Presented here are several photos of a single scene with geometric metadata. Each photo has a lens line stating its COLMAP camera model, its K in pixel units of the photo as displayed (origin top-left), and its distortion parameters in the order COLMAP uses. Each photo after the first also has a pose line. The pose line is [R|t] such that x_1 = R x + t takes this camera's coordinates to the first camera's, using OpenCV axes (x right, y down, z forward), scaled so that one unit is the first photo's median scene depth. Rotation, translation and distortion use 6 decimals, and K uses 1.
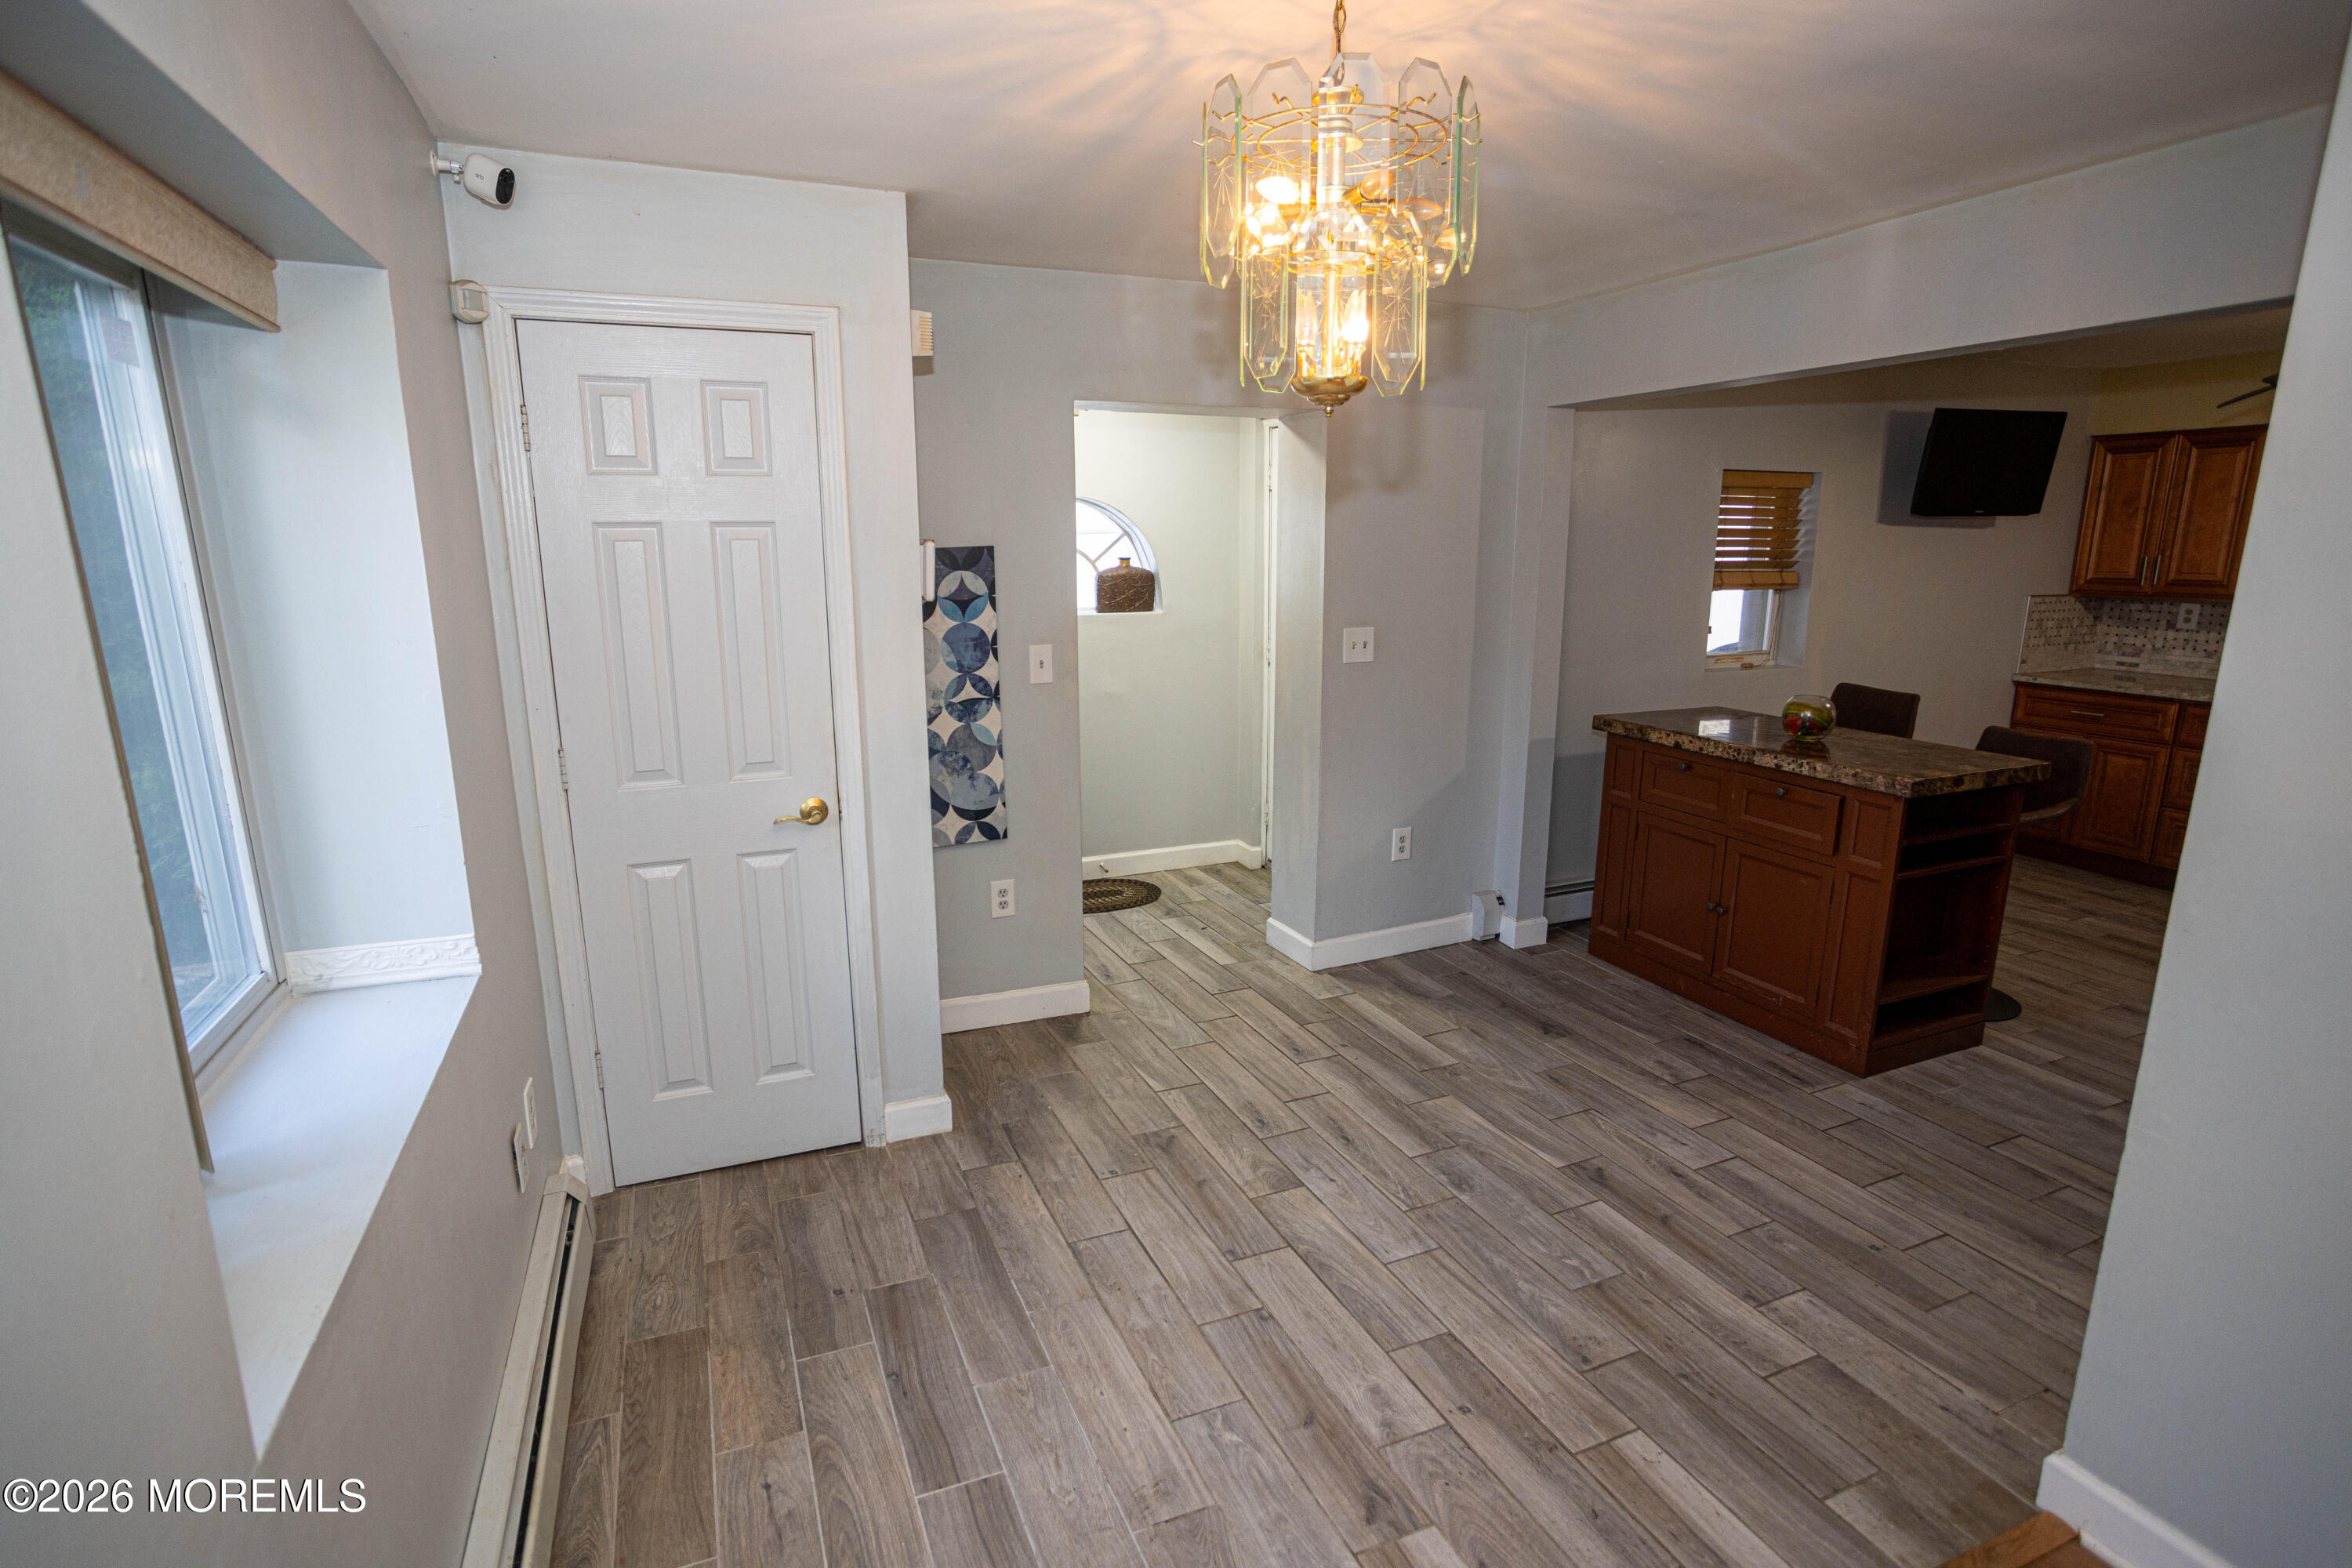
lens RADIAL K [[1153.2, 0, 1164.6], [0, 1153.2, 785.7], [0, 0, 1]] dist [-0.057491, 0.032657]
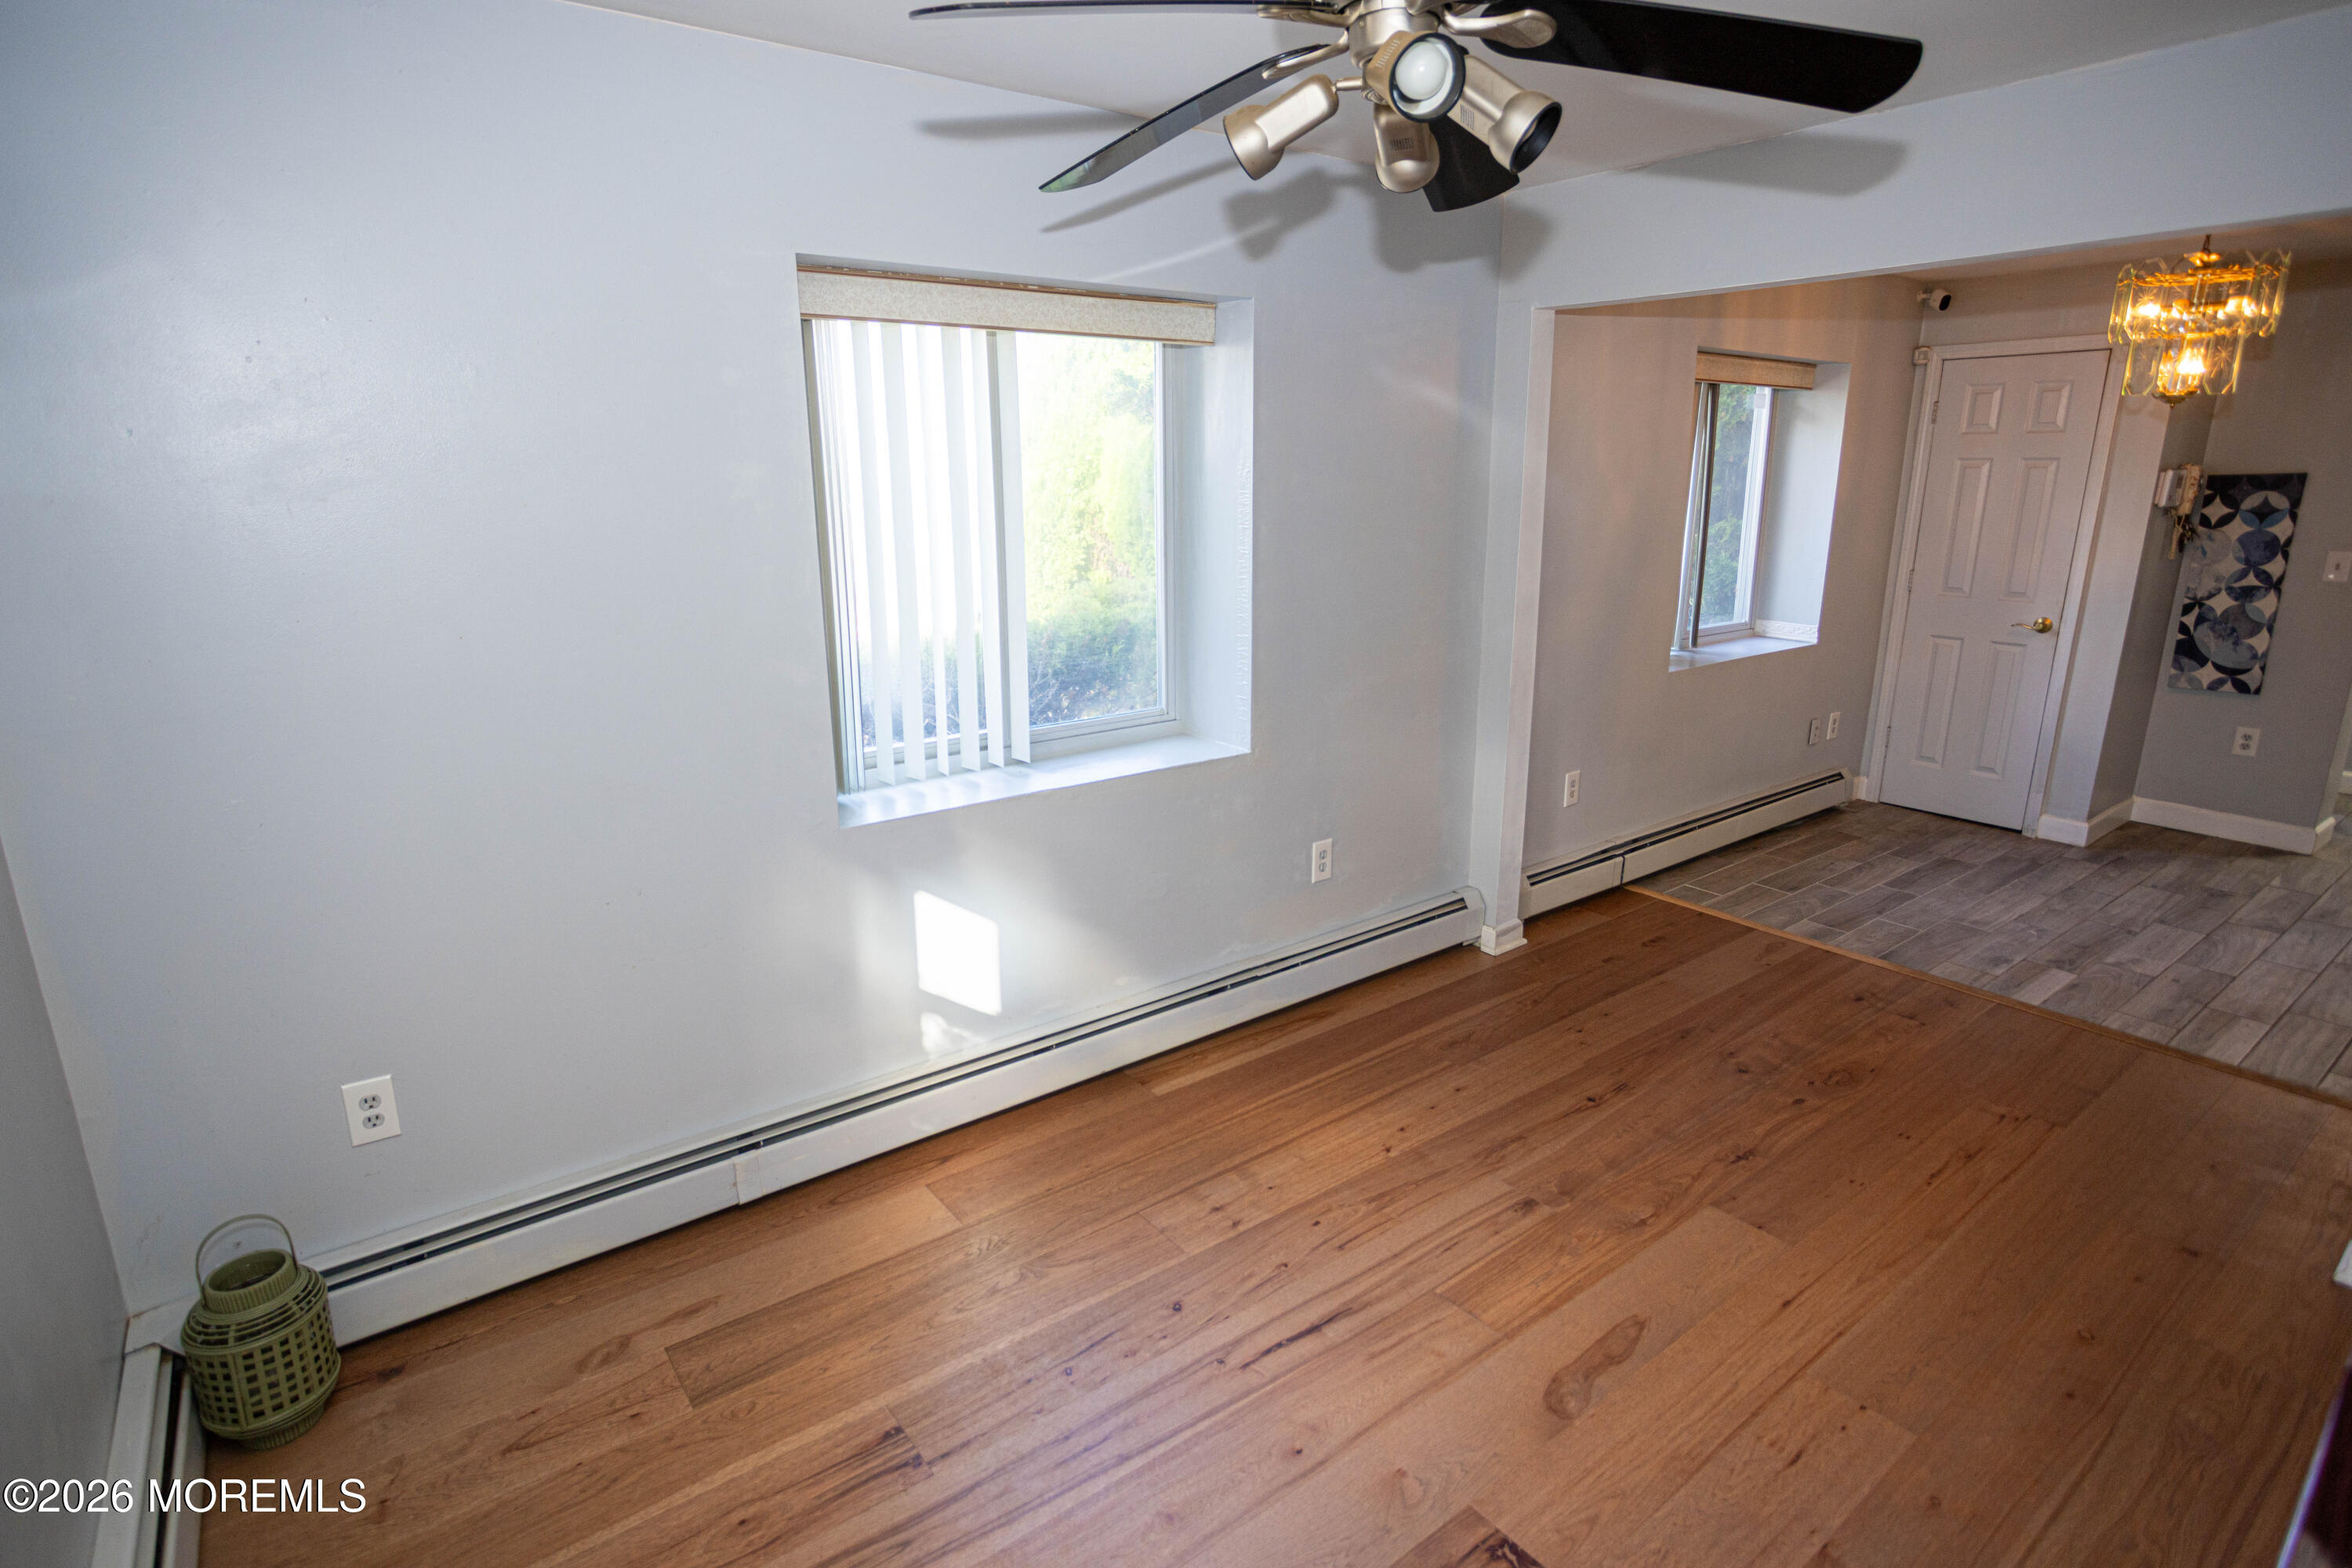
lens RADIAL K [[1184.7, 0, 1160.9], [0, 1184.7, 784.8], [0, 0, 1]] dist [-0.054367, 0.032194]
pose [[0.238277, 0.253509, -0.937527, 0.978143], [-0.201208, 0.957273, 0.207710, 0.141522], [0.950126, 0.139146, 0.279105, -0.660961]]
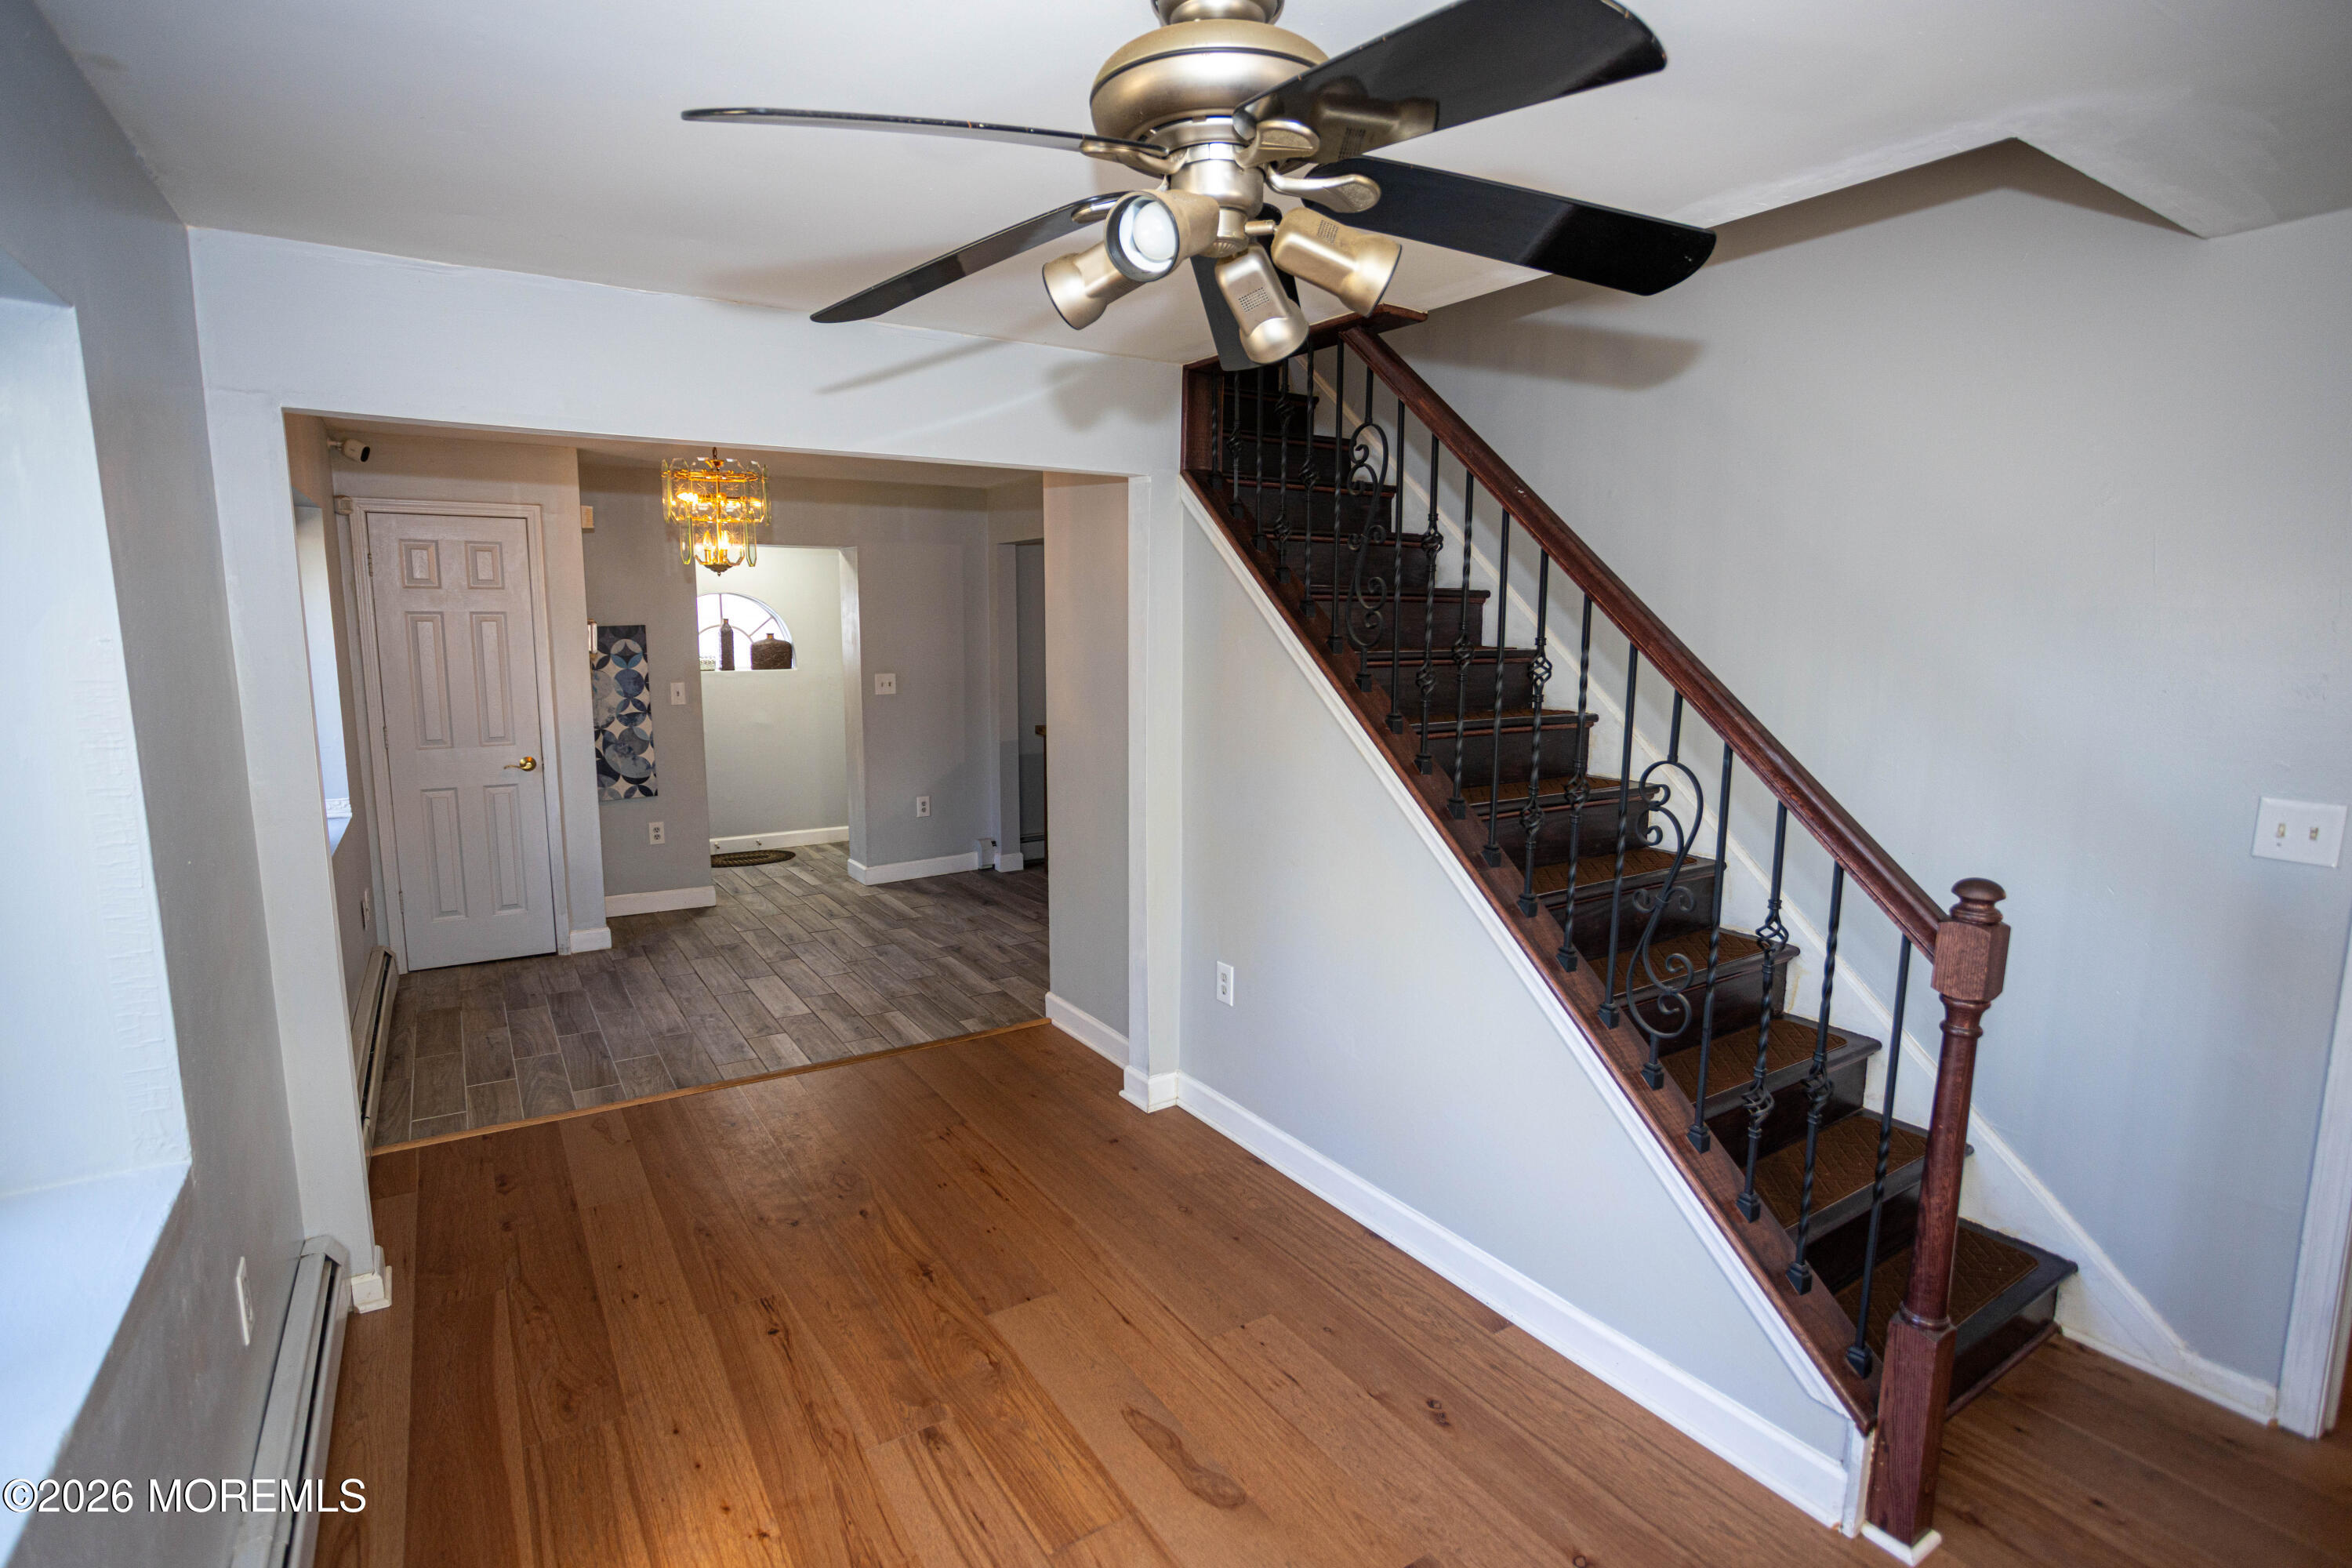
lens RADIAL K [[1153.2, 0, 1164.6], [0, 1153.2, 785.7], [0, 0, 1]] dist [-0.057491, 0.032657]
pose [[0.986705, -0.015865, 0.161746, 0.378880], [0.026890, 0.997444, -0.066205, 0.187287], [-0.160282, 0.069674, 0.984609, -0.896568]]
